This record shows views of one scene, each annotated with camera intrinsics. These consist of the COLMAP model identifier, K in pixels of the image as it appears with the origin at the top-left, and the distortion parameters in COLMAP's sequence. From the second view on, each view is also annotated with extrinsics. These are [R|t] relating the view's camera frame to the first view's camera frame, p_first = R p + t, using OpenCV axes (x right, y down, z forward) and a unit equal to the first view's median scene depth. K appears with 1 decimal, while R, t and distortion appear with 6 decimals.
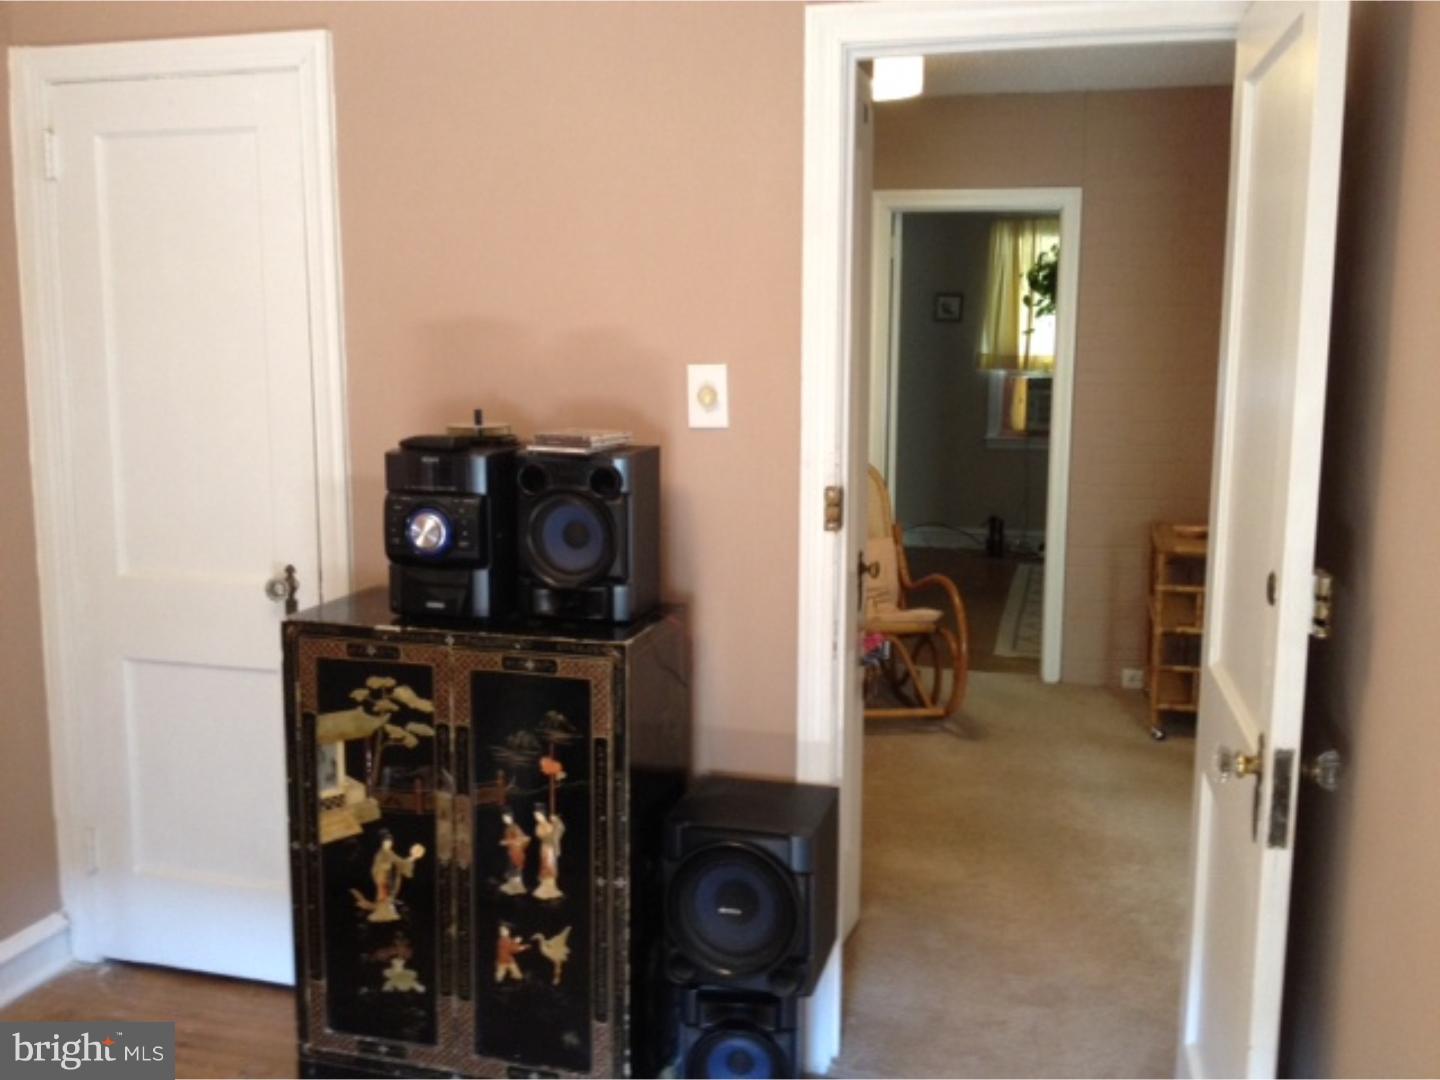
lens RADIAL K [[1374.3, 0, 729.6], [0, 1374.3, 536.3], [0, 0, 1]] dist [0.169800, -0.319082]
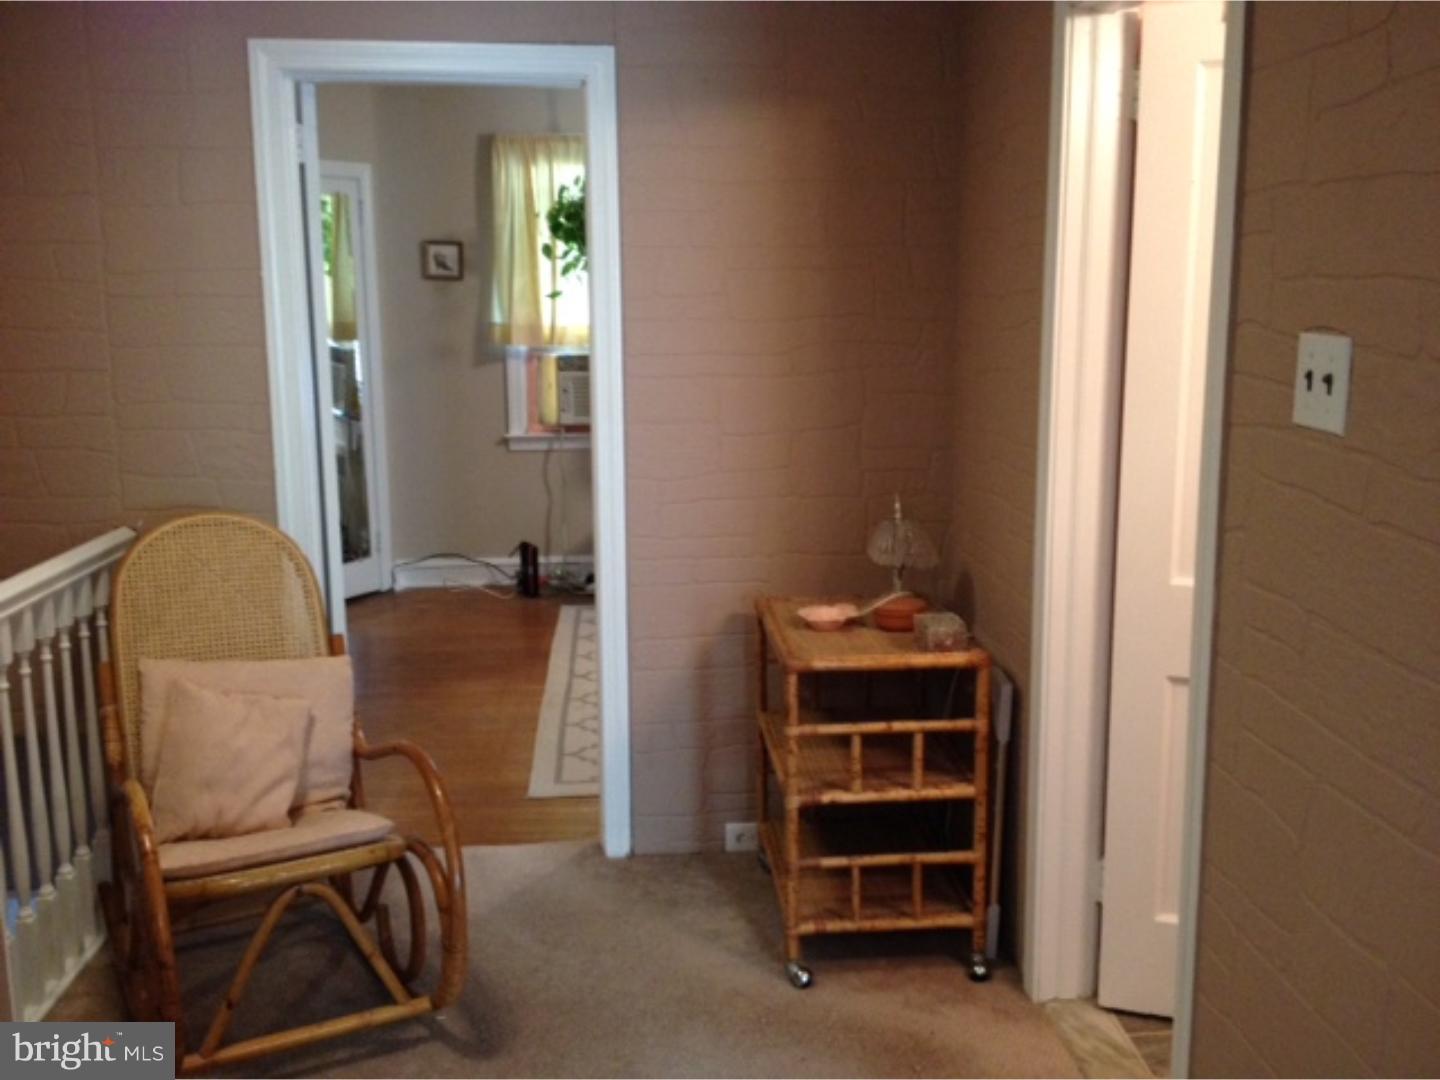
lens RADIAL K [[1374.3, 0, 729.6], [0, 1374.3, 536.3], [0, 0, 1]] dist [0.169800, -0.319082]
pose [[0.946213, -0.064697, 0.317008, 0.062104], [0.057564, 0.997834, 0.031826, -0.036494], [-0.318381, -0.011866, 0.947889, 0.269010]]
